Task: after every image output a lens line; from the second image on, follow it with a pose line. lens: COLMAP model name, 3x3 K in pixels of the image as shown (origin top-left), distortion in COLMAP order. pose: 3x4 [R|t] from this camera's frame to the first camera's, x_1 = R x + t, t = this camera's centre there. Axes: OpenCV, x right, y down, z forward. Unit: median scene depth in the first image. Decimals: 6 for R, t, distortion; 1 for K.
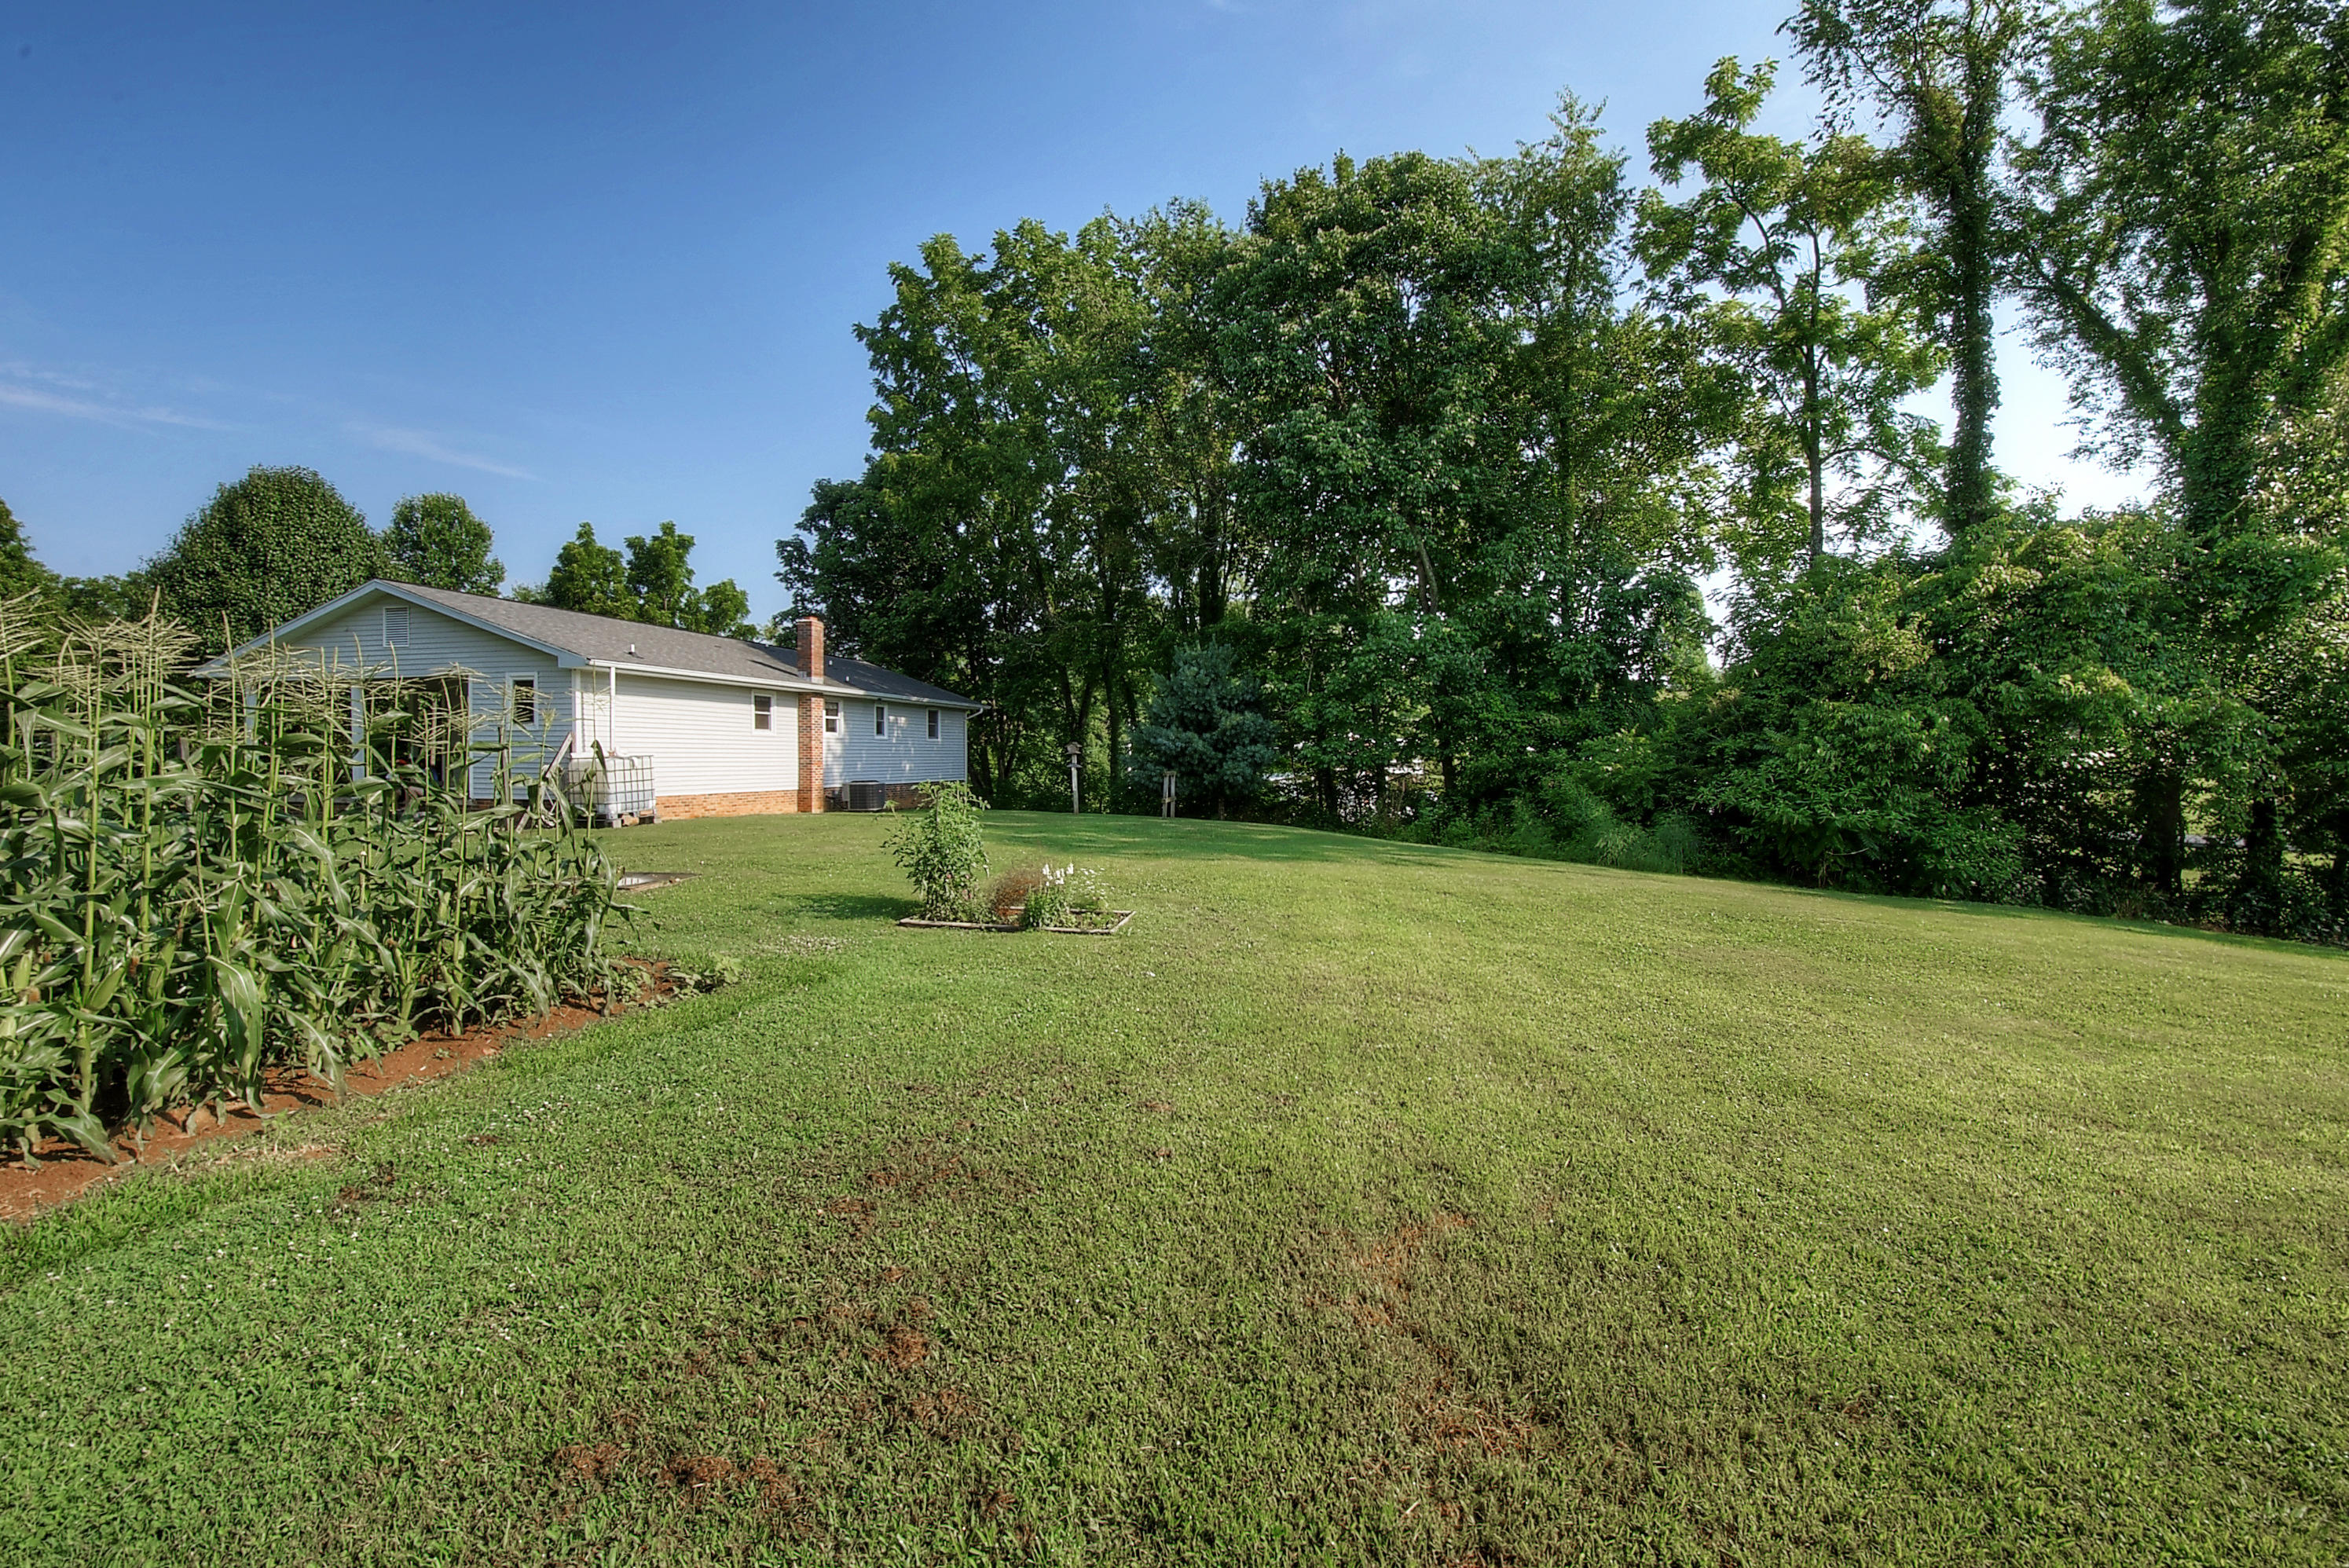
lens RADIAL K [[1054.0, 0, 1173.9], [0, 1054.0, 771.9], [0, 0, 1]] dist [-0.001843, -0.000267]
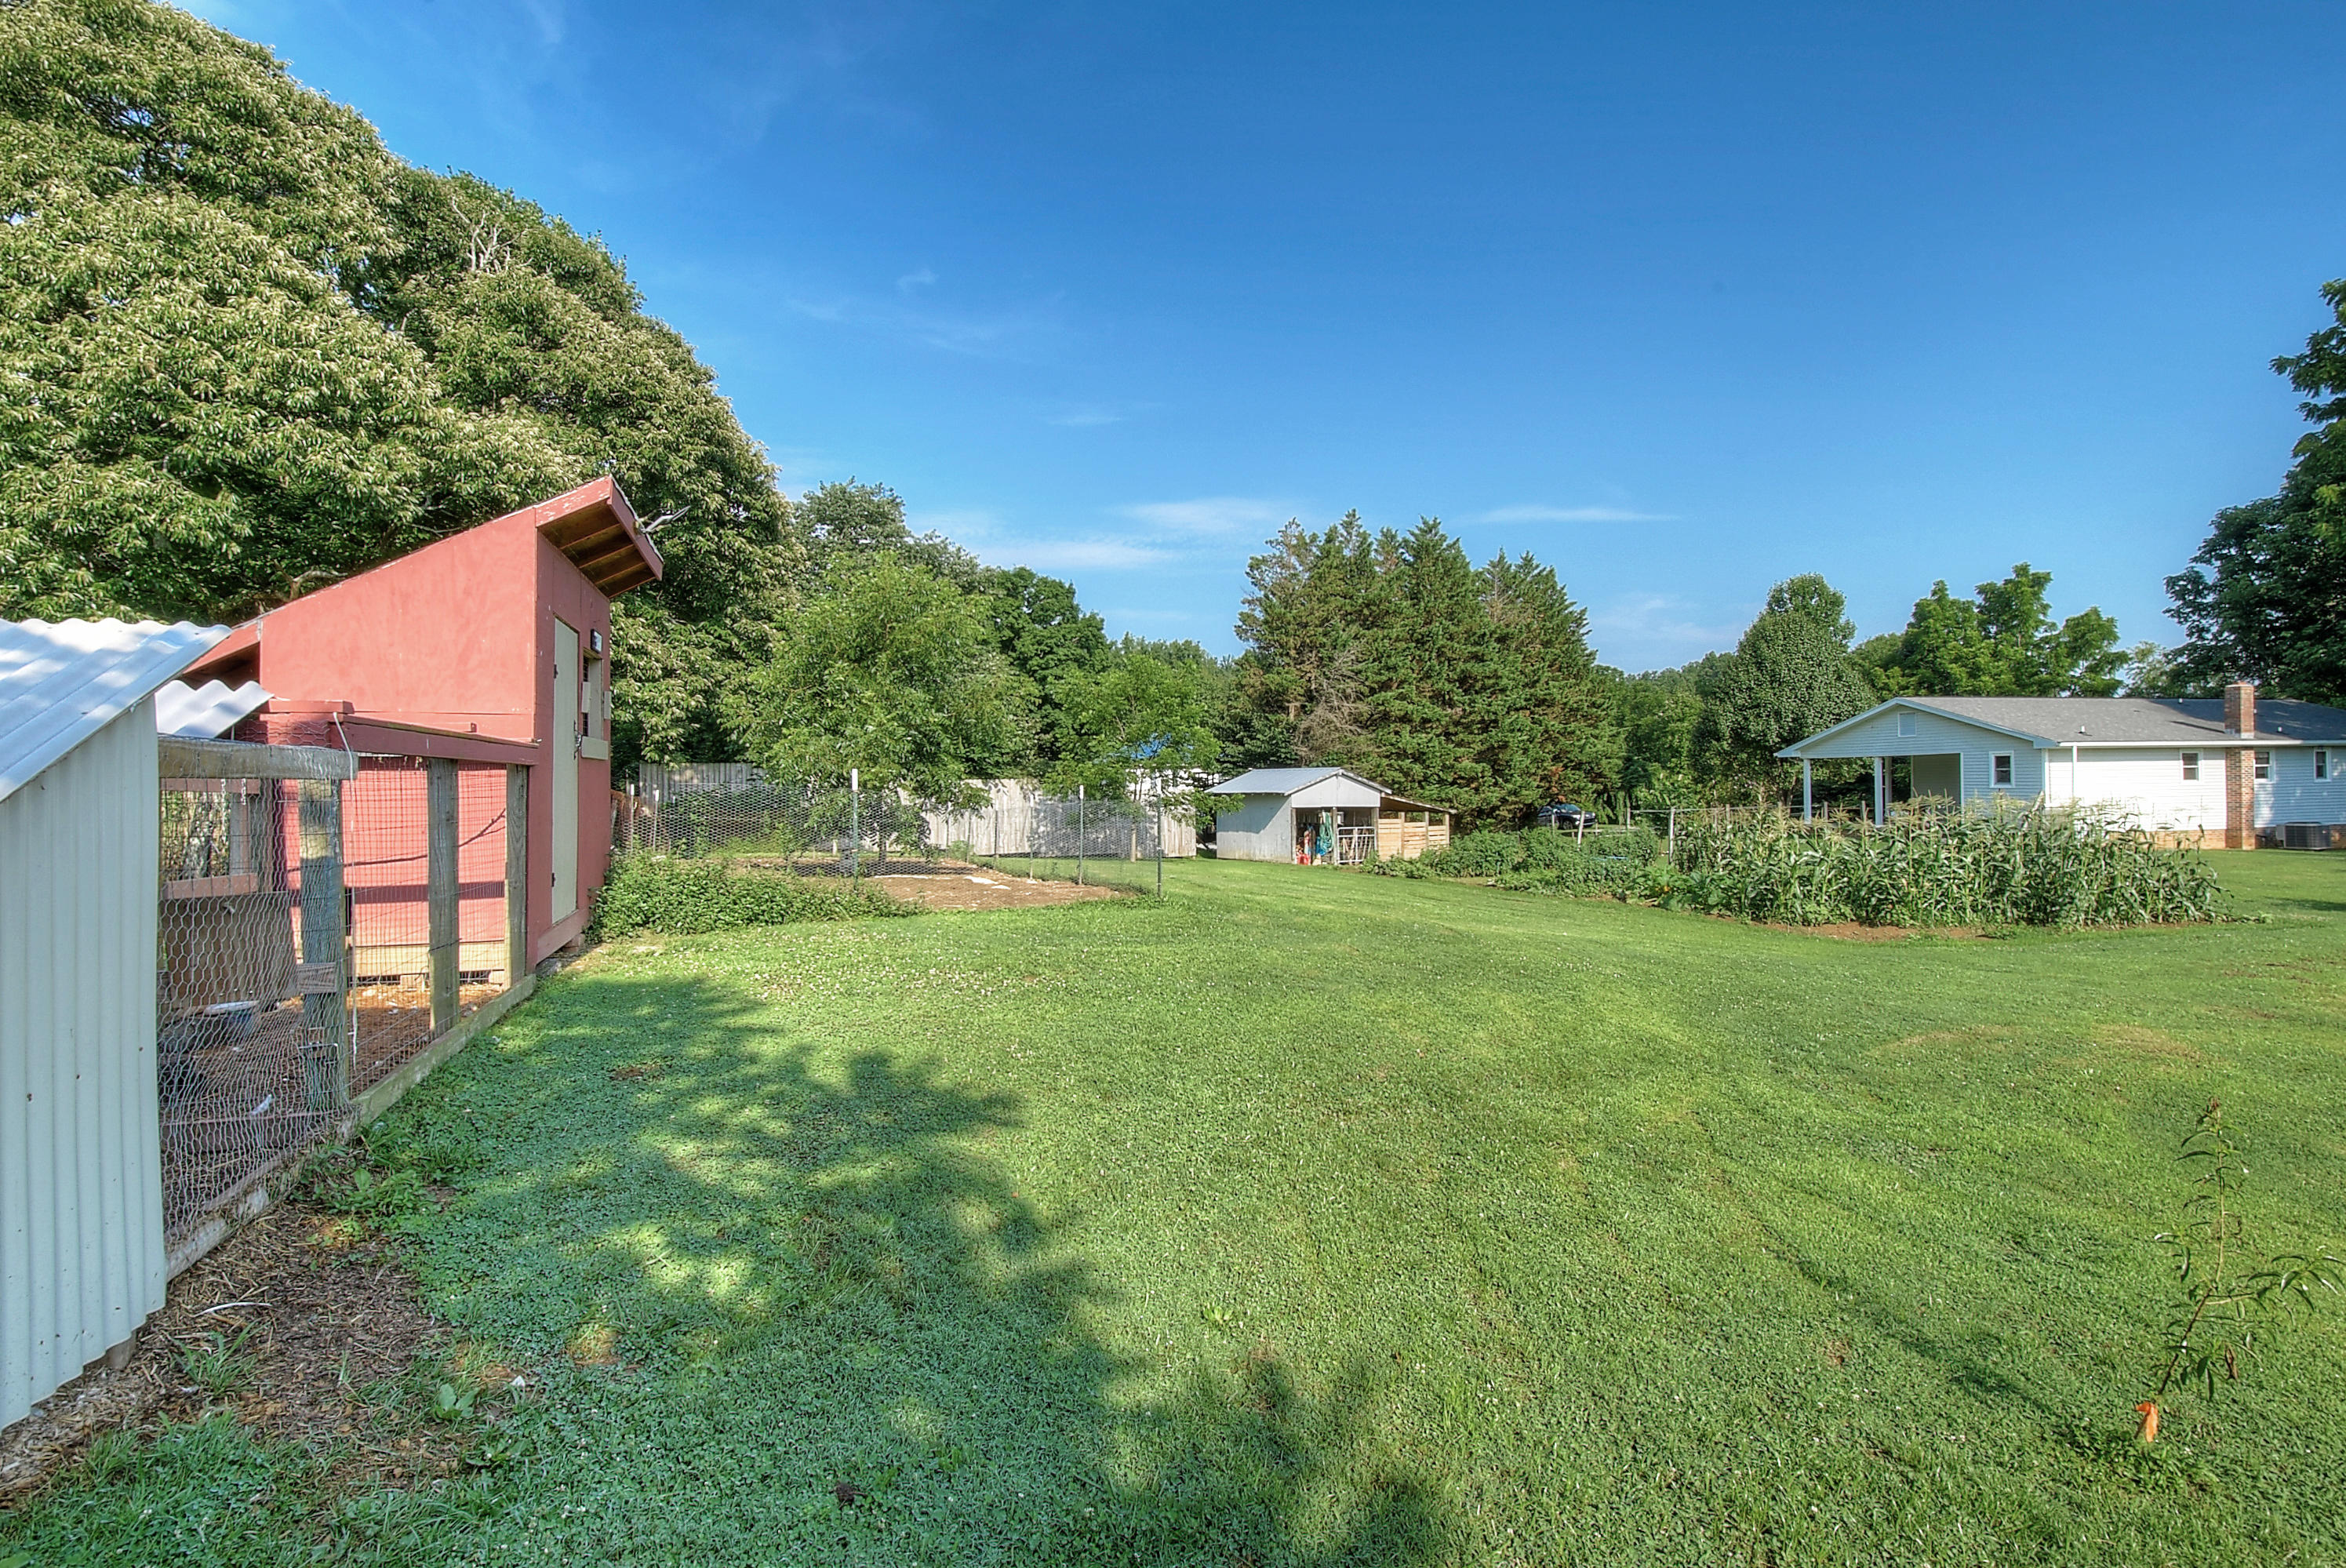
lens RADIAL K [[1095.5, 0, 1177.8], [0, 1095.5, 788.1], [0, 0, 1]] dist [-0.000997, 0.000340]
pose [[0.484883, -0.008535, -0.874537, 0.092094], [0.003159, 0.999963, -0.008008, -0.014360], [0.874573, 0.001120, 0.484892, -0.391074]]
